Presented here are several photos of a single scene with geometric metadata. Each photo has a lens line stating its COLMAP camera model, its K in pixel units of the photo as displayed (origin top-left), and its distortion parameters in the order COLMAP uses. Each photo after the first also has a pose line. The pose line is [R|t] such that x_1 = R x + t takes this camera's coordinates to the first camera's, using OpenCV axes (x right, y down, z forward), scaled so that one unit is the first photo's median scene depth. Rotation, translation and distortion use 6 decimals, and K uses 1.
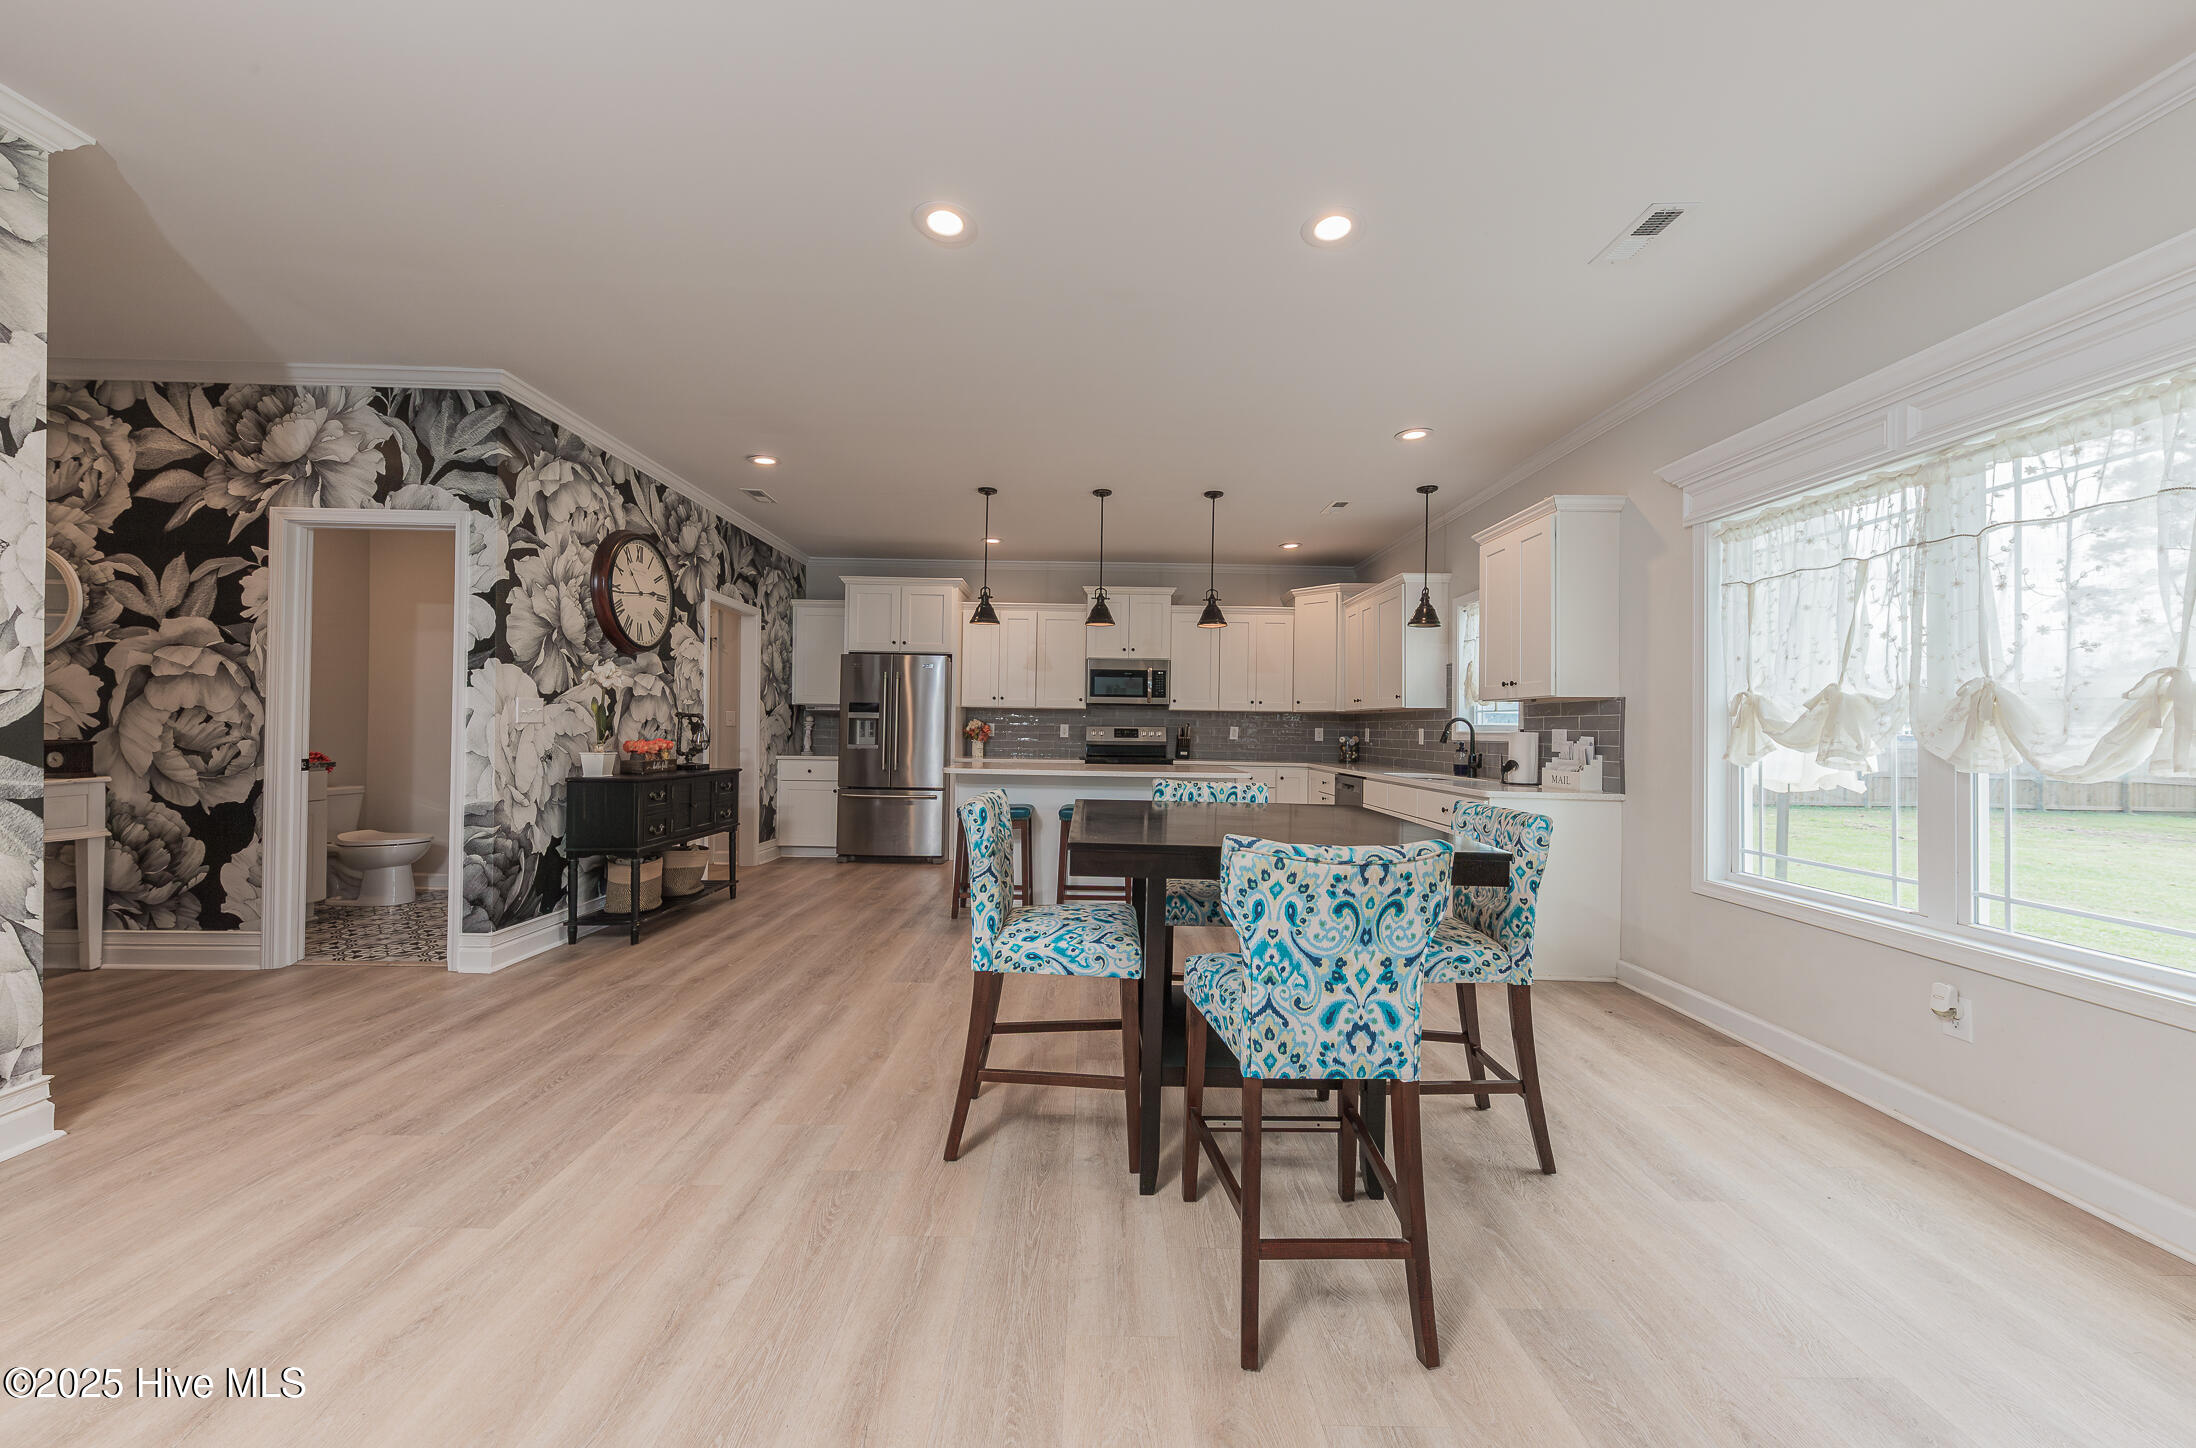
lens RADIAL K [[757.0, 0, 1097.4], [0, 757.0, 729.3], [0, 0, 1]] dist [0.009854, -0.003159]
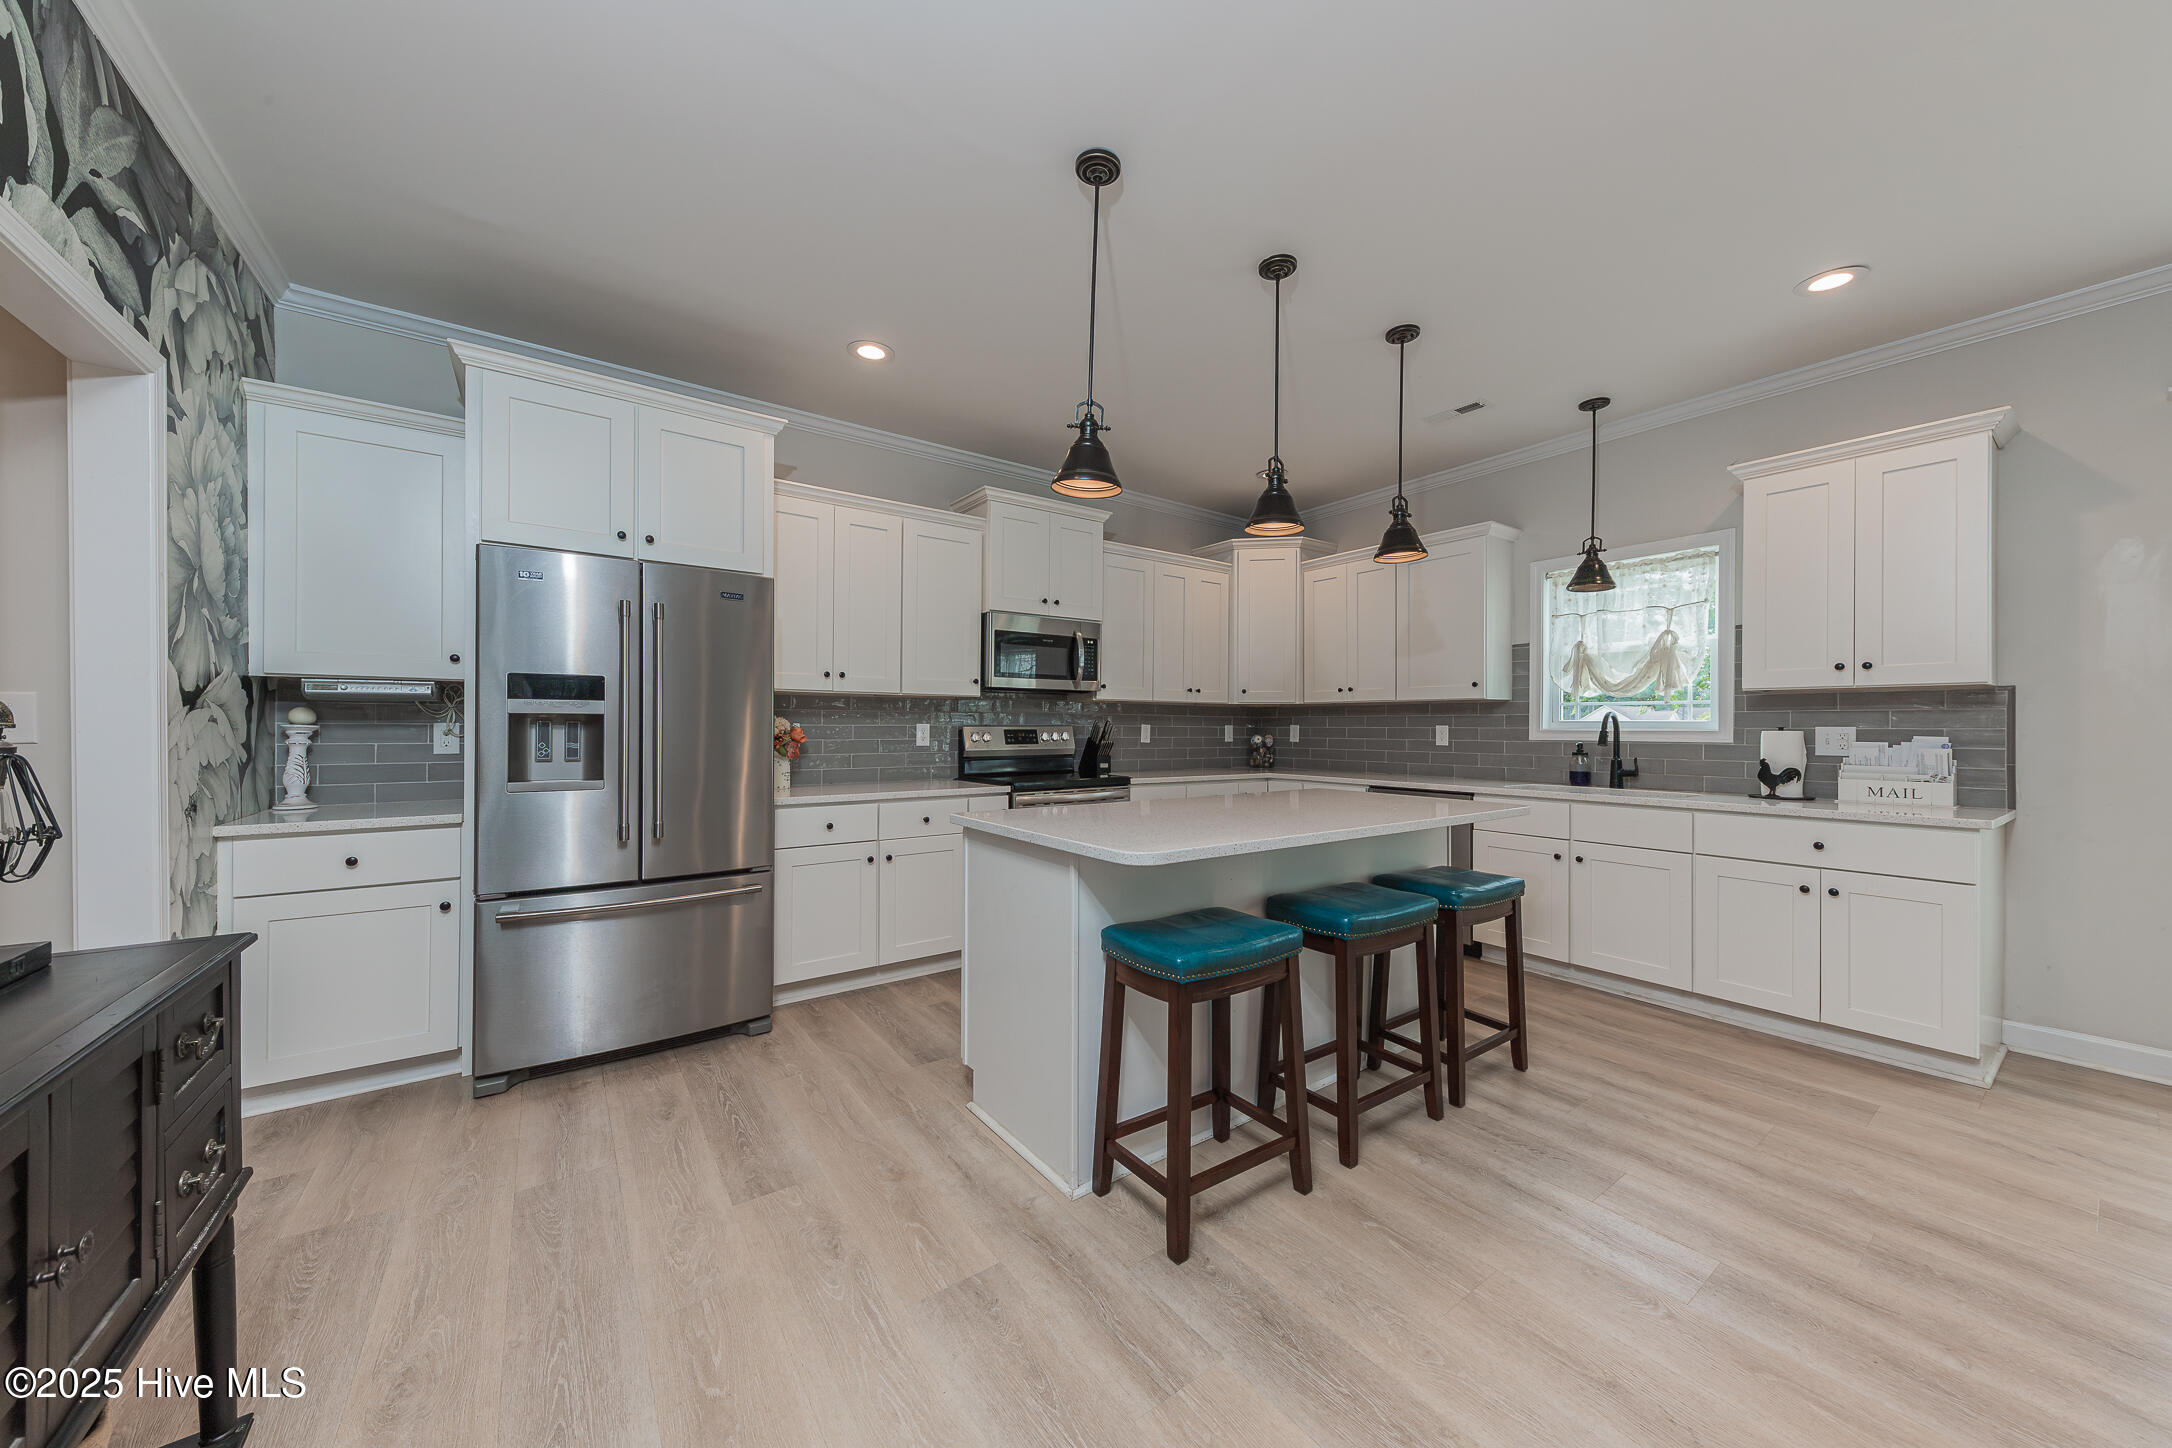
lens RADIAL K [[748.7, 0, 1086.6], [0, 748.7, 733.2], [0, 0, 1]] dist [0.009854, -0.003159]
pose [[0.814581, -0.017511, 0.579786, -0.446389], [0.008725, 0.999801, 0.017938, -0.013268], [-0.579984, -0.009553, 0.814572, 0.748325]]
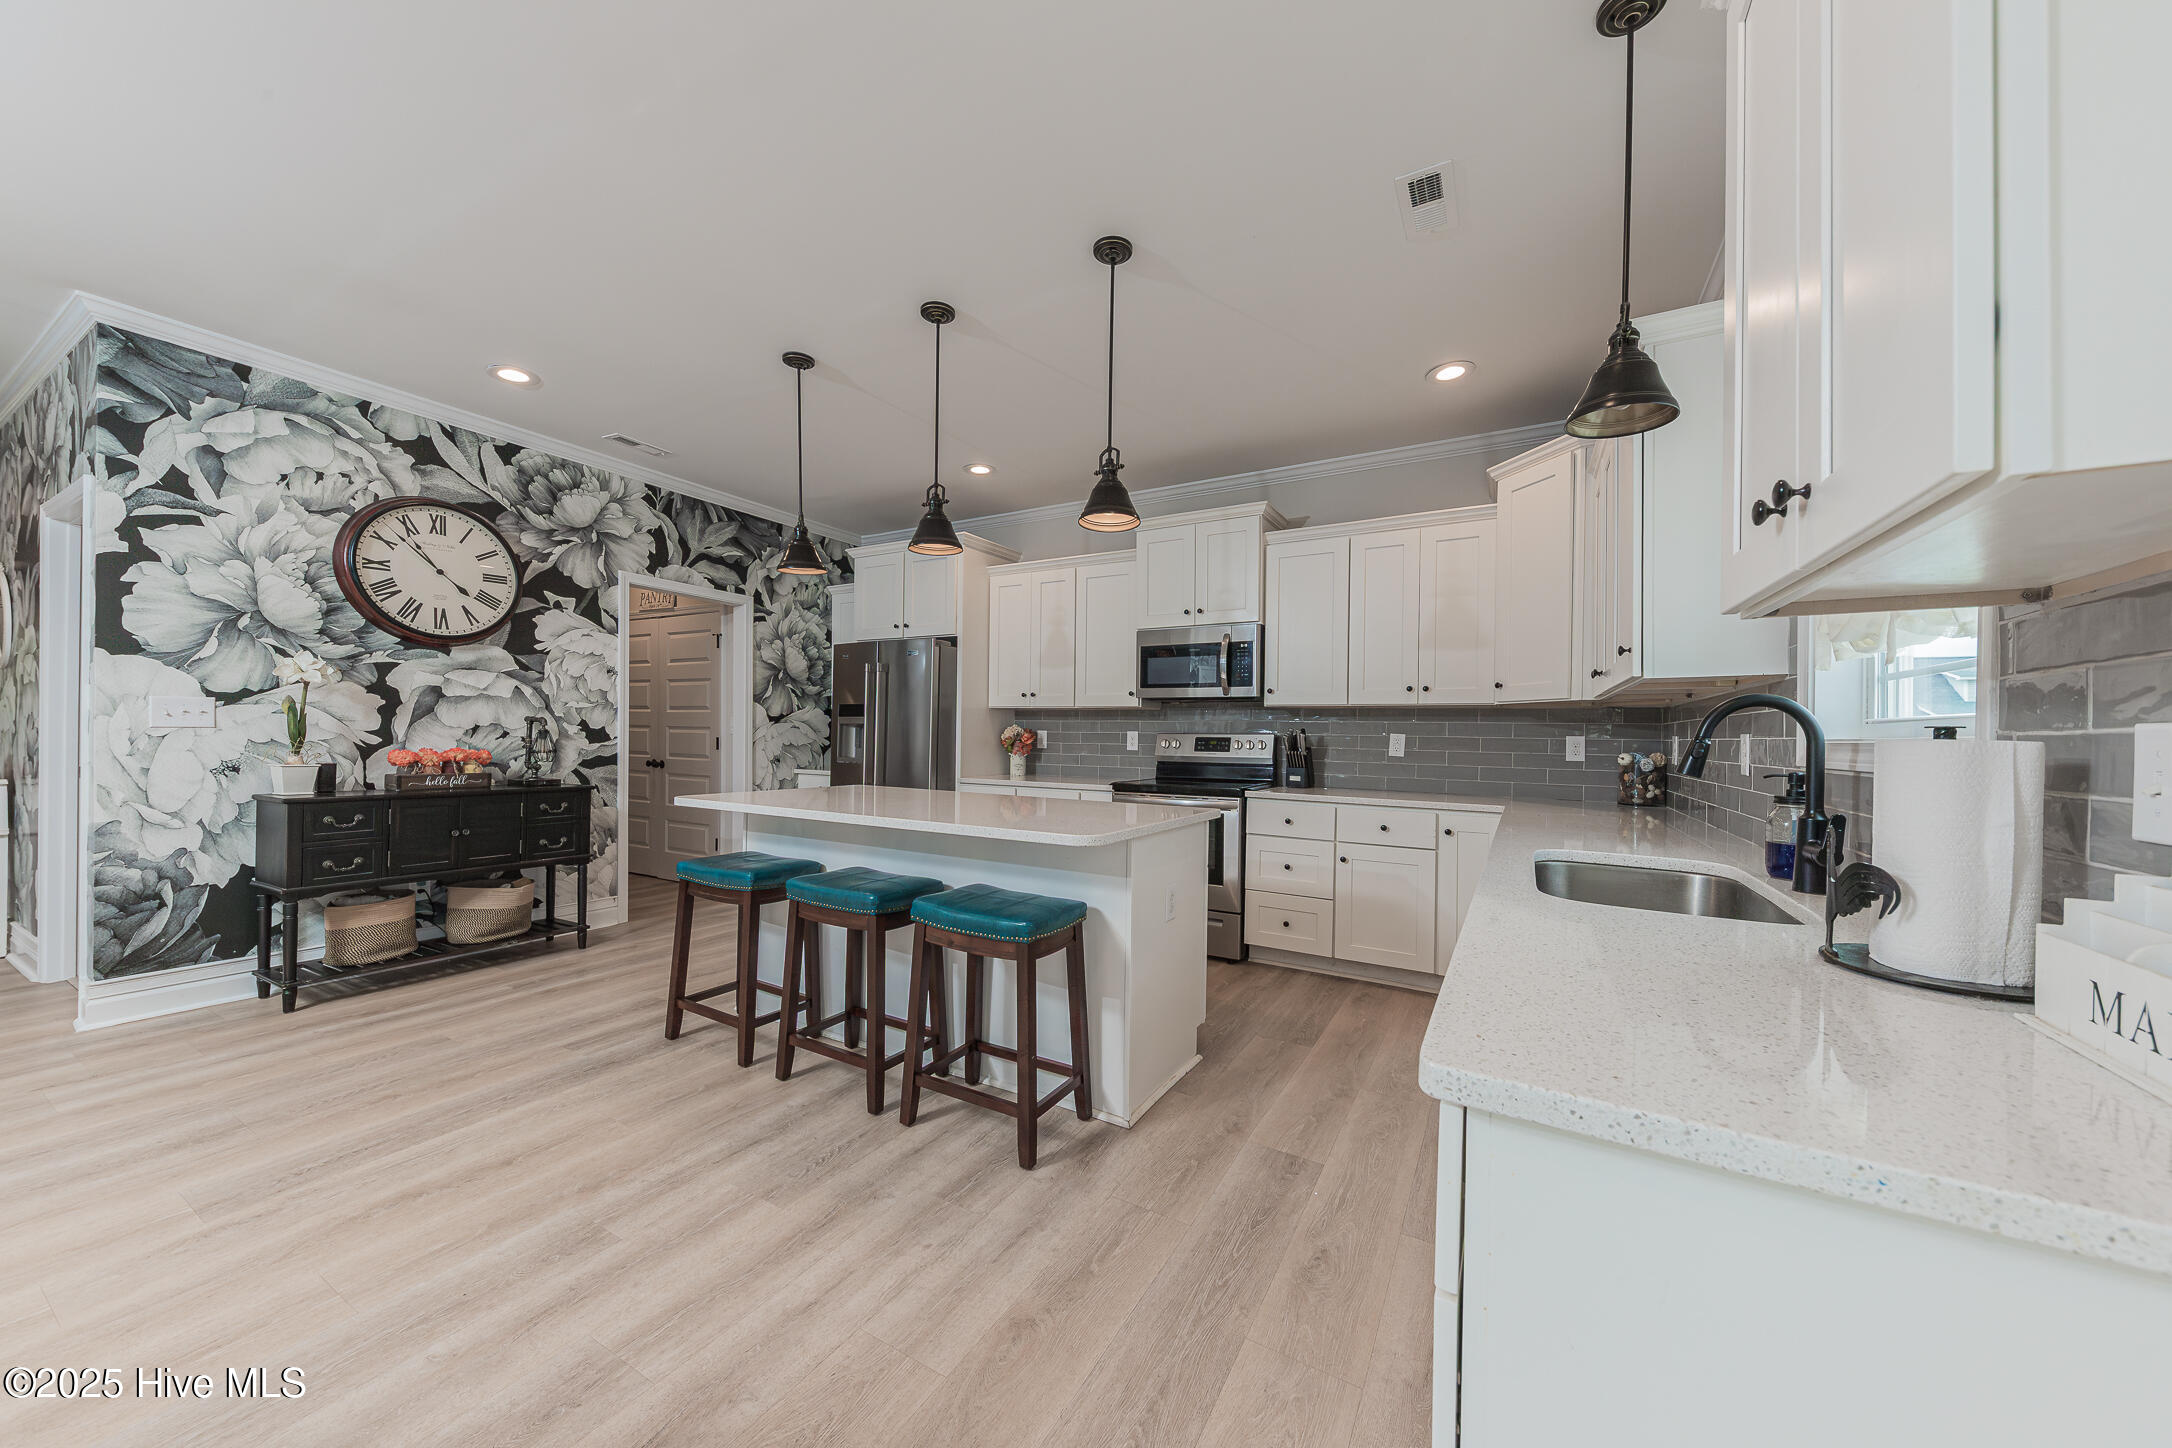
lens RADIAL K [[748.7, 0, 1100.1], [0, 748.7, 734.4], [0, 0, 1]] dist [0.009854, -0.003159]
pose [[0.868344, -0.003659, -0.495948, 0.432390], [-0.001562, 0.999948, -0.010113, 0.005168], [0.495959, 0.009556, 0.868293, 0.652421]]
